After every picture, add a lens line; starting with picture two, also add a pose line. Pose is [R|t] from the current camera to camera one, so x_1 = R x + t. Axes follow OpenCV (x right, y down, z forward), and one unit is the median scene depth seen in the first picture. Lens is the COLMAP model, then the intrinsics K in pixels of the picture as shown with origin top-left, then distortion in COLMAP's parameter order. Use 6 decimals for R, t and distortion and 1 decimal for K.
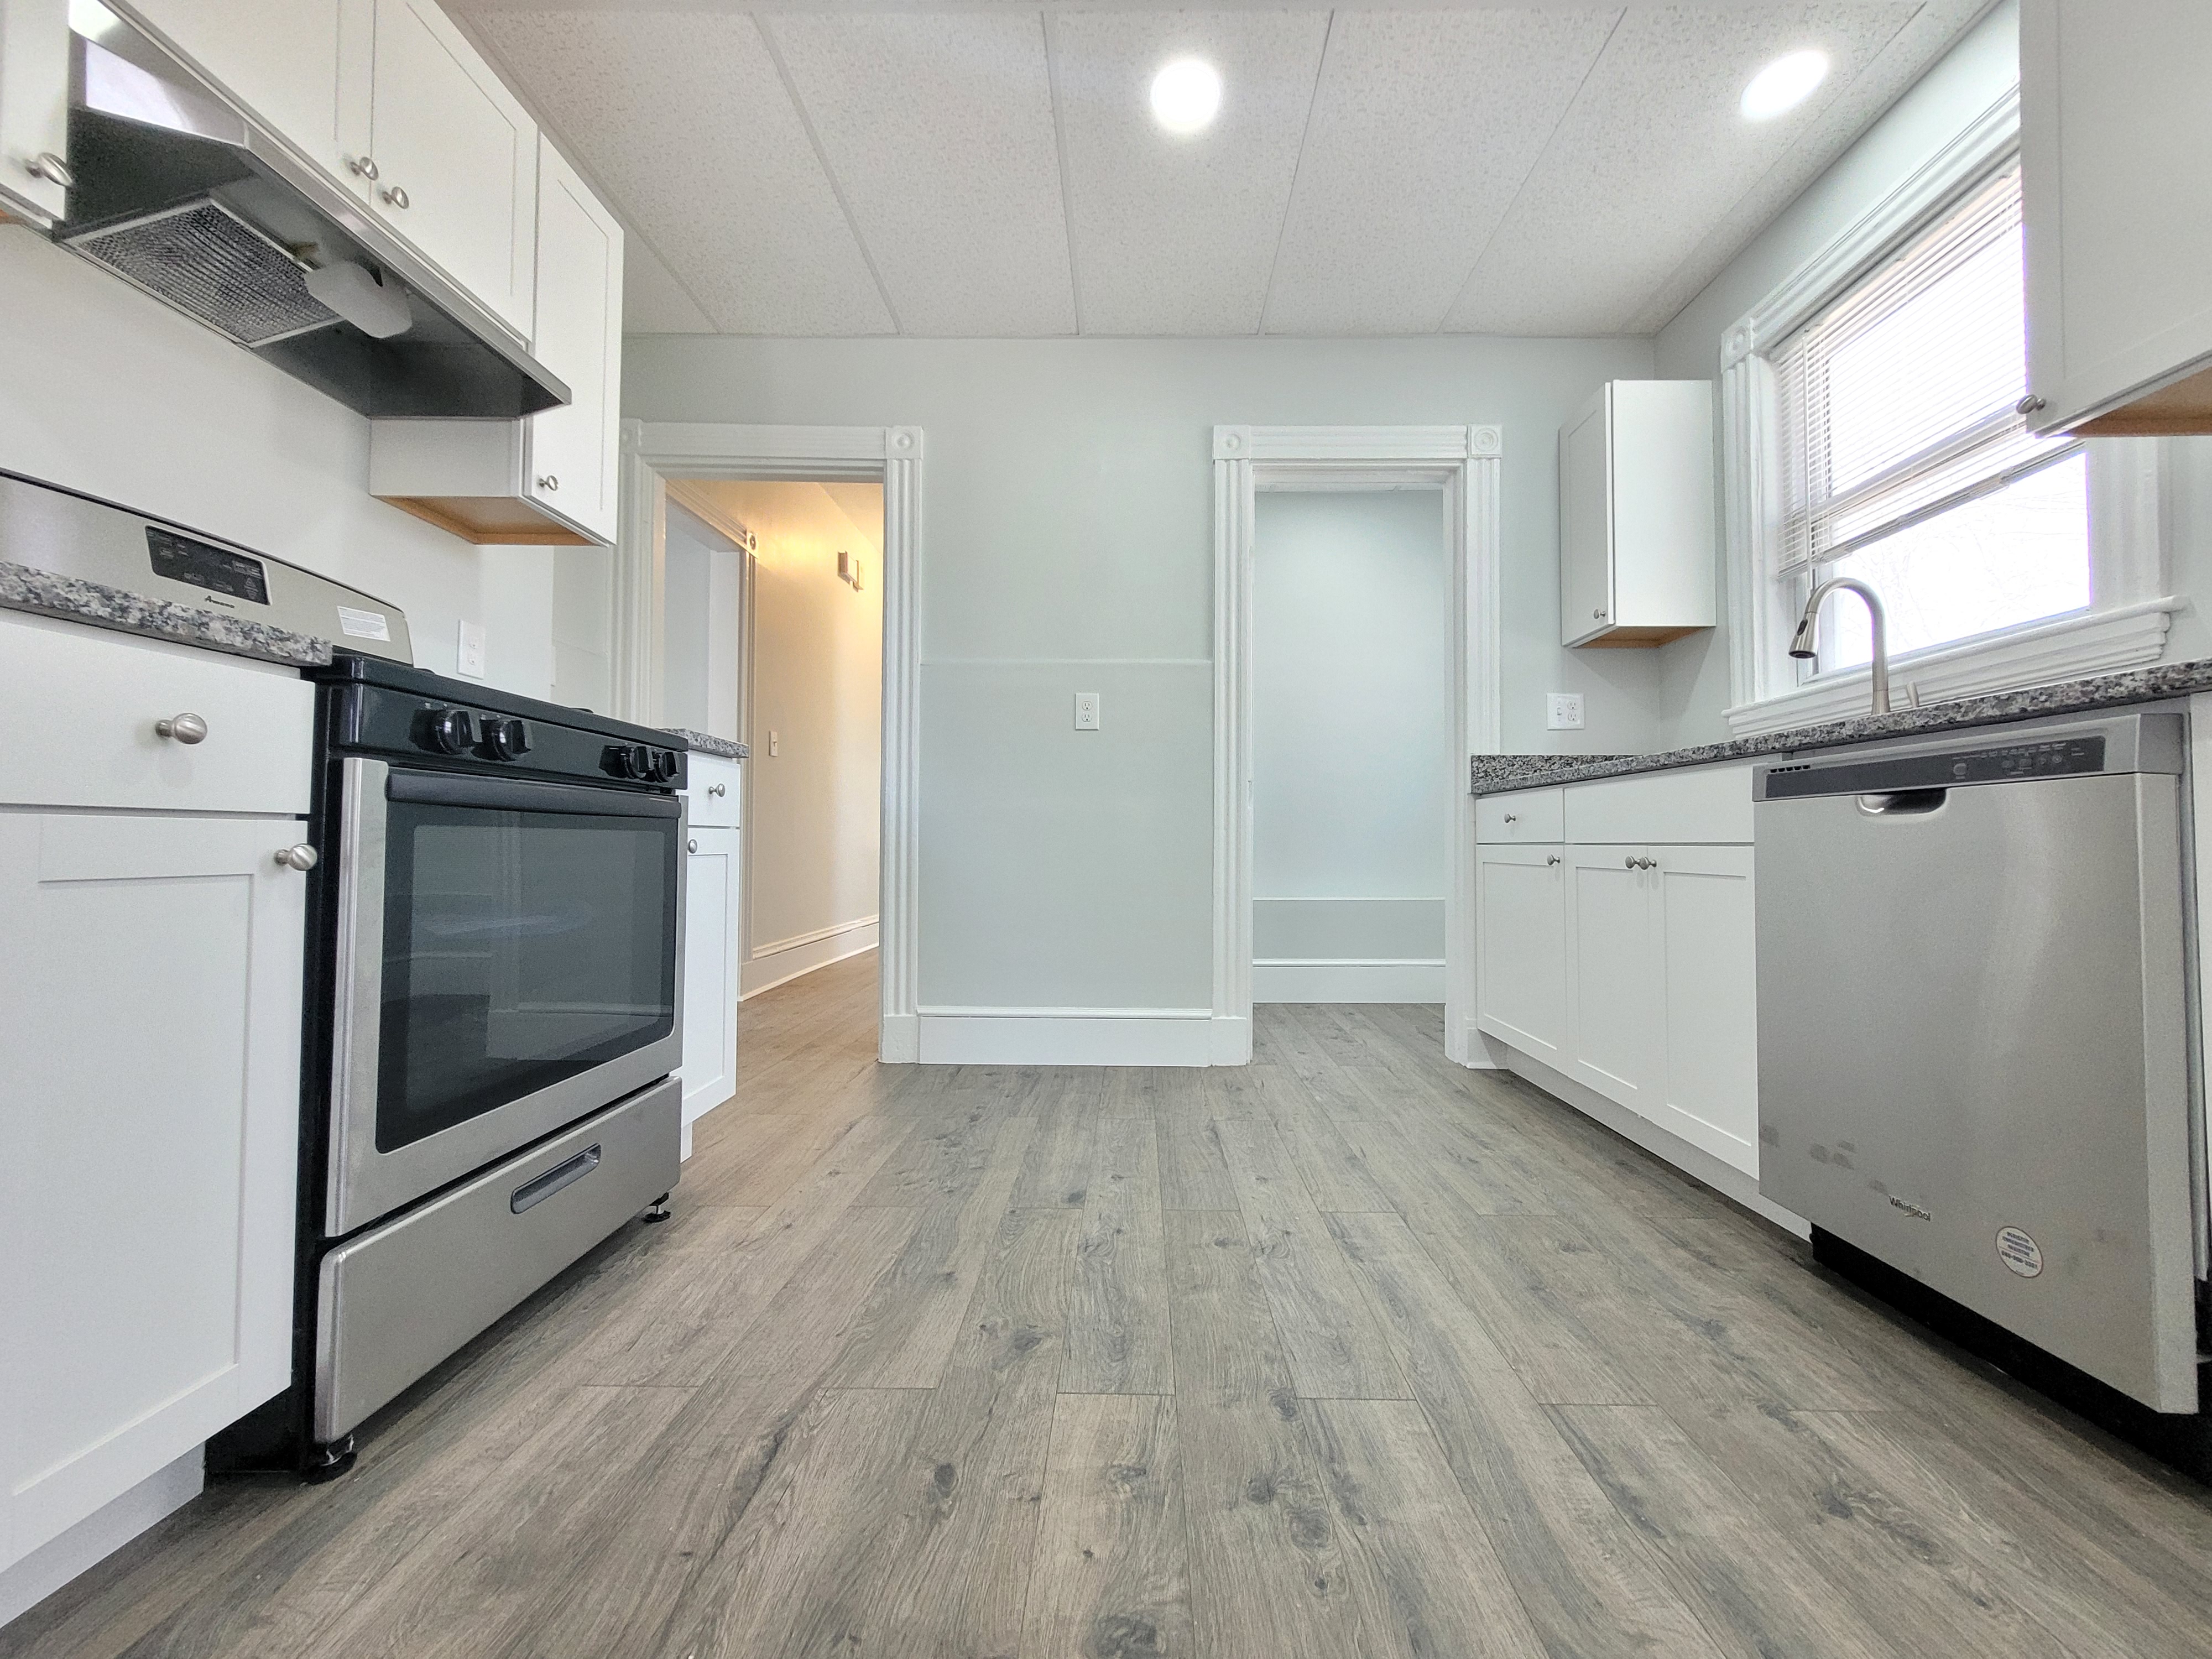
lens RADIAL K [[871.8, 0, 1127.7], [0, 871.8, 818.0], [0, 0, 1]] dist [0.003124, -0.000506]
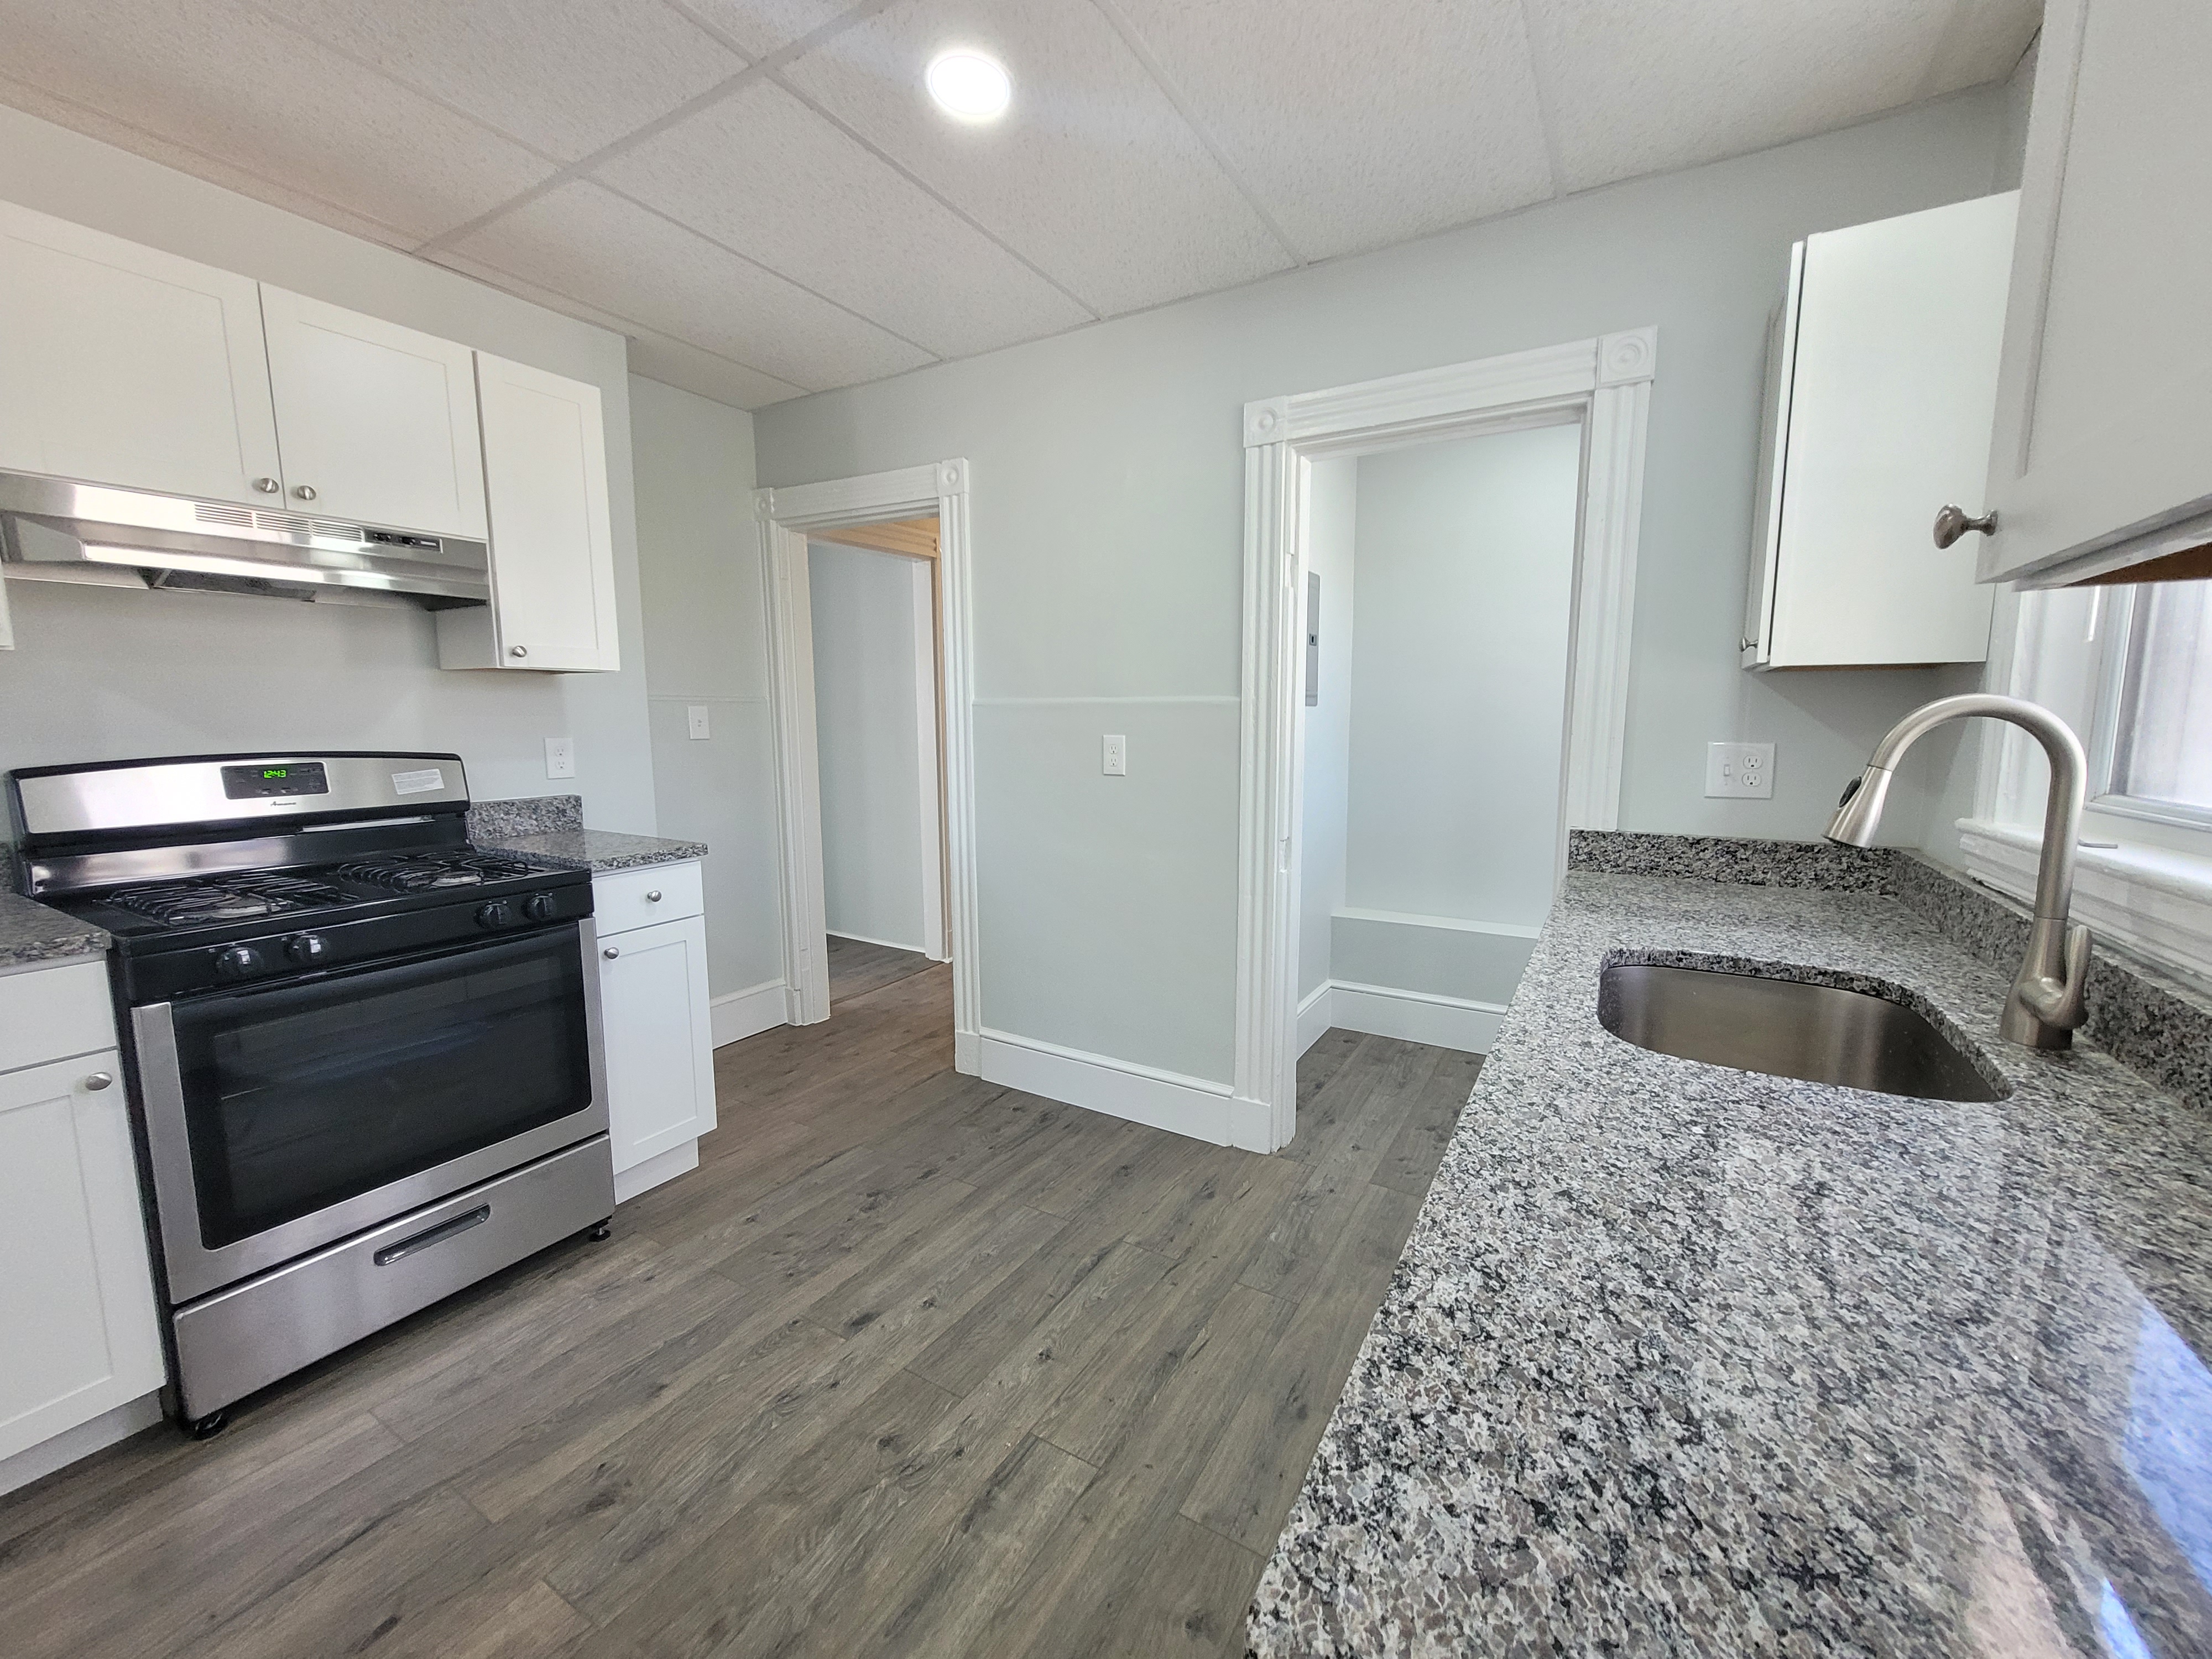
lens RADIAL K [[871.8, 0, 1127.7], [0, 871.8, 818.0], [0, 0, 1]] dist [0.003124, -0.000506]
pose [[0.869011, 0.056223, -0.491588, 0.639918], [0.017866, 0.989310, 0.144732, -0.285209], [0.494470, -0.134556, 0.858717, 0.302057]]
